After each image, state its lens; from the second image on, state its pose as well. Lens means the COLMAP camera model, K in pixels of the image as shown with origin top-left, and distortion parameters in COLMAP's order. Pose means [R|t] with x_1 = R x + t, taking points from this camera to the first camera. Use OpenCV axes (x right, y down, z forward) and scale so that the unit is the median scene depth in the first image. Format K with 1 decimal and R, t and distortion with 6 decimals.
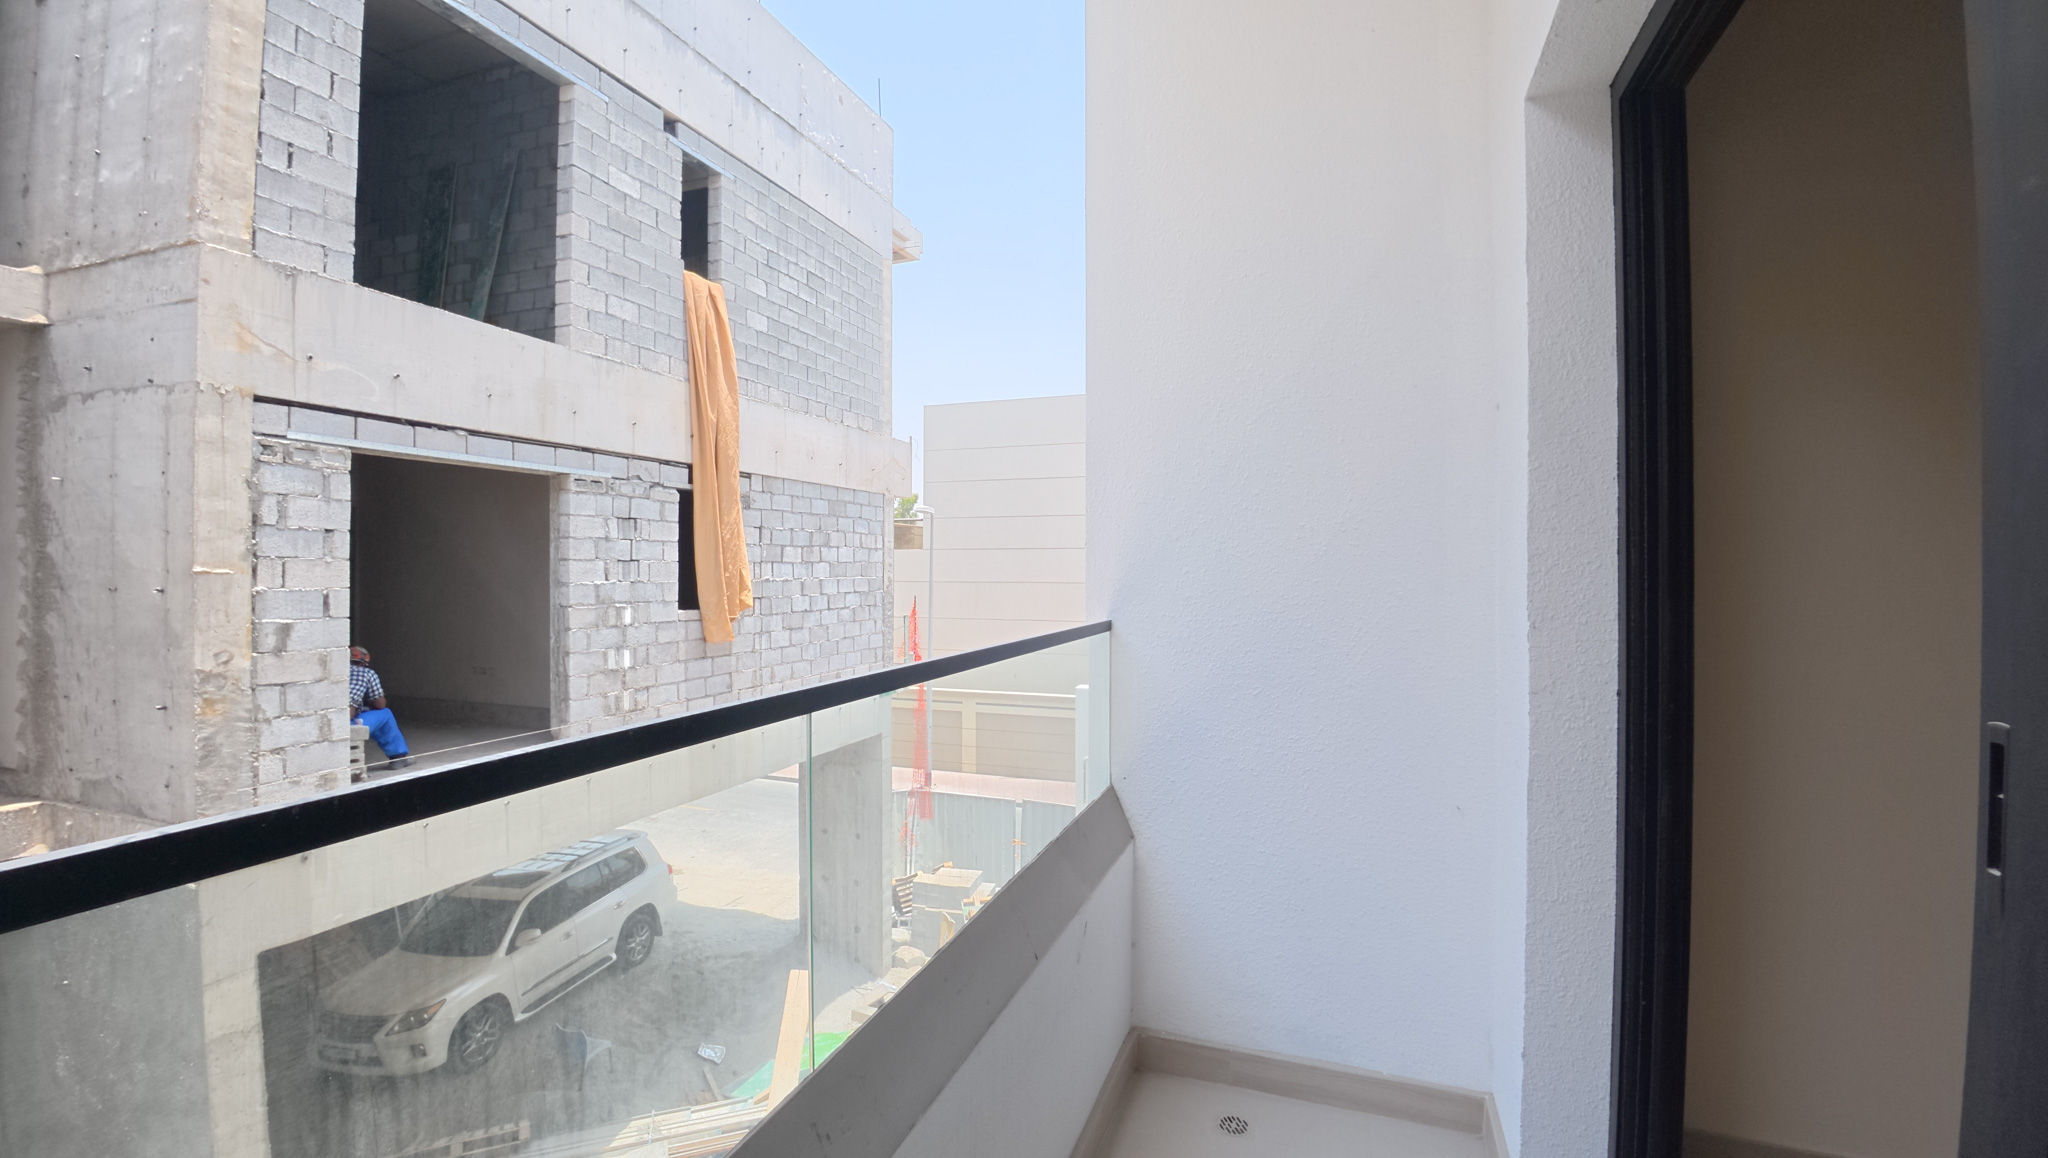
lens RADIAL K [[850.9, 0, 1029.3], [0, 850.9, 565.5], [0, 0, 1]] dist [0.016737, -0.001644]
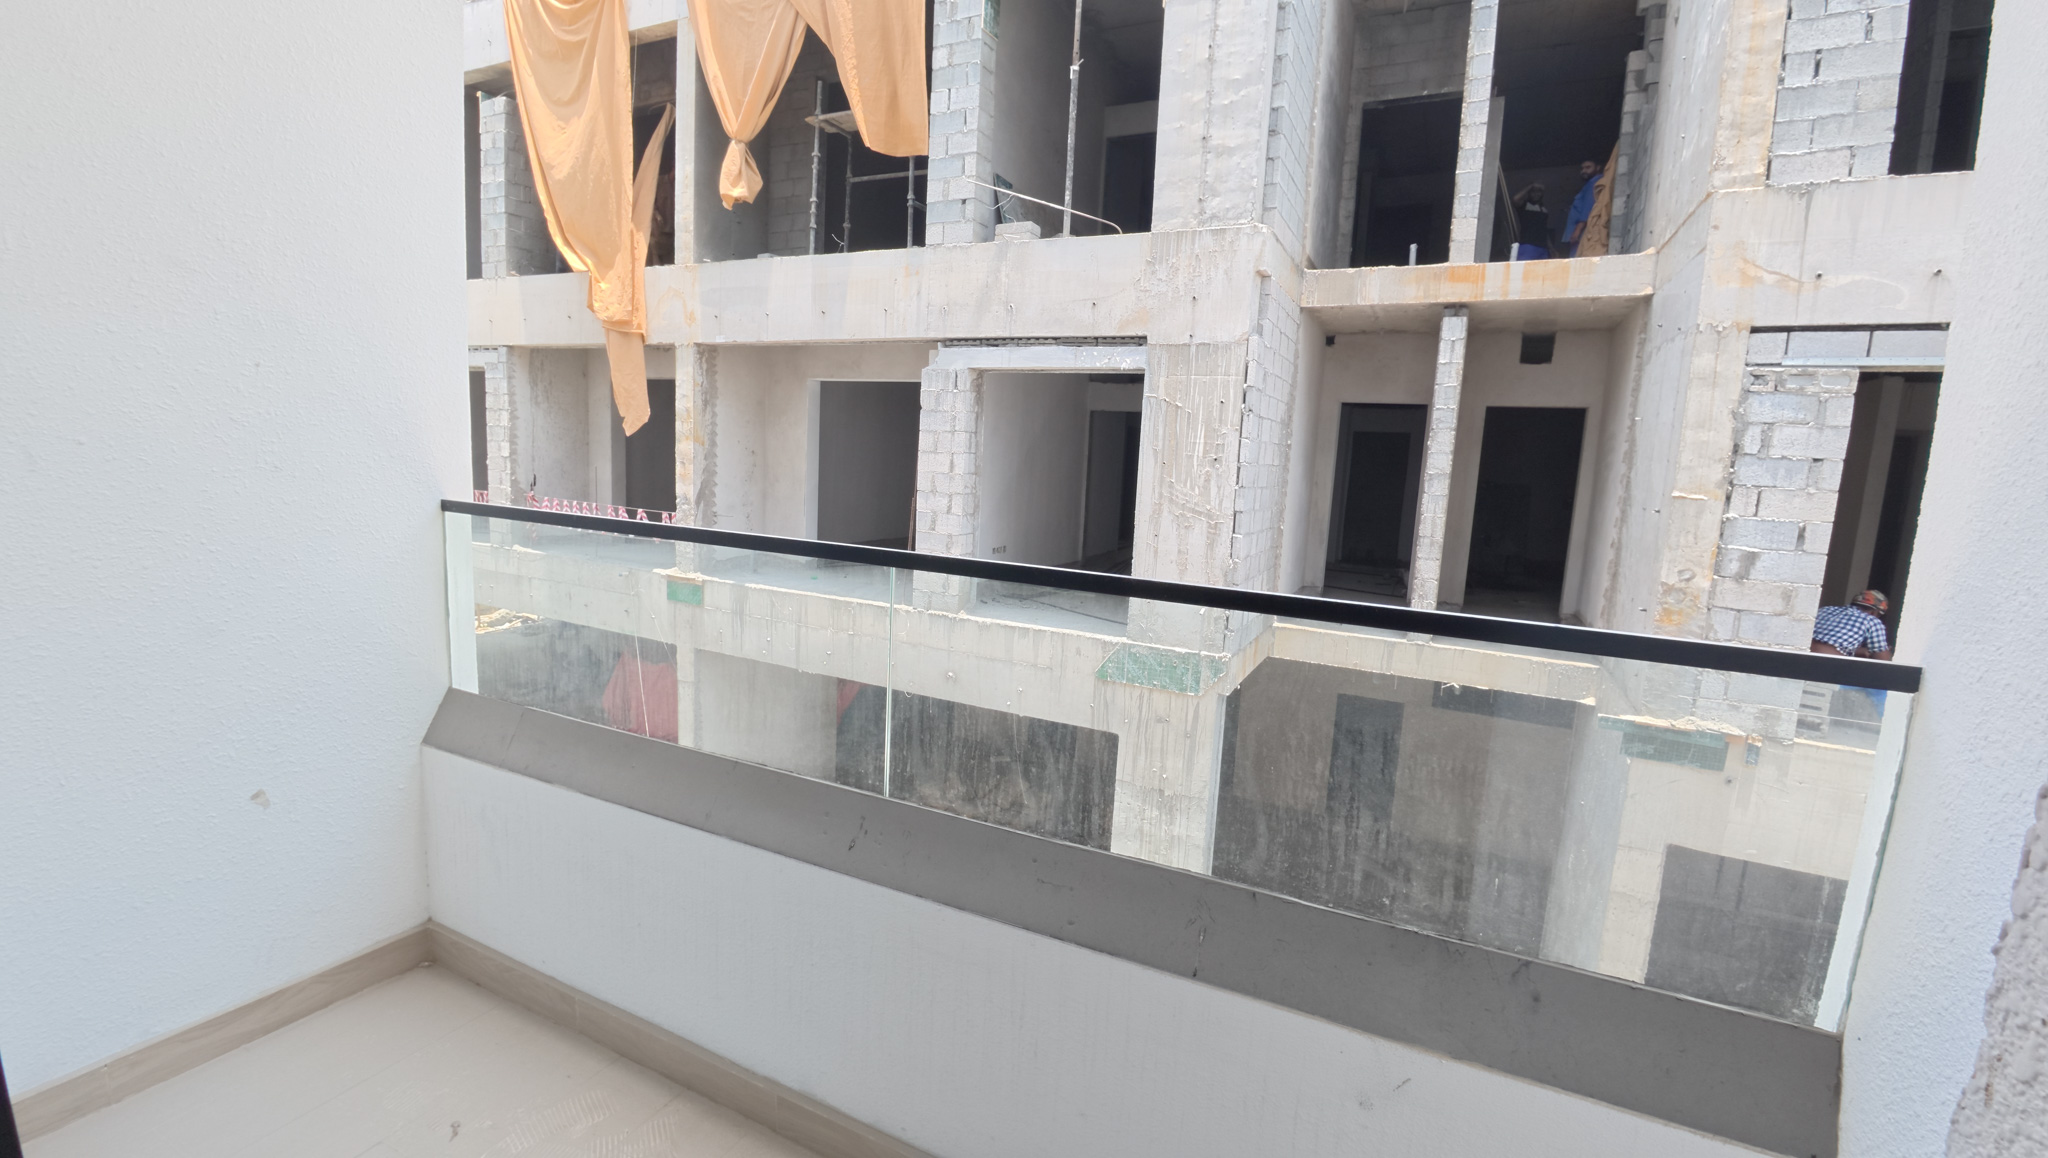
lens RADIAL K [[861.7, 0, 1032.0], [0, 861.7, 550.9], [0, 0, 1]] dist [0.014023, -0.000818]
pose [[-0.072832, 0.103315, -0.991979, 0.216915], [-0.048389, 0.993083, 0.106983, -0.002323], [0.996170, 0.055792, -0.067329, 0.230013]]
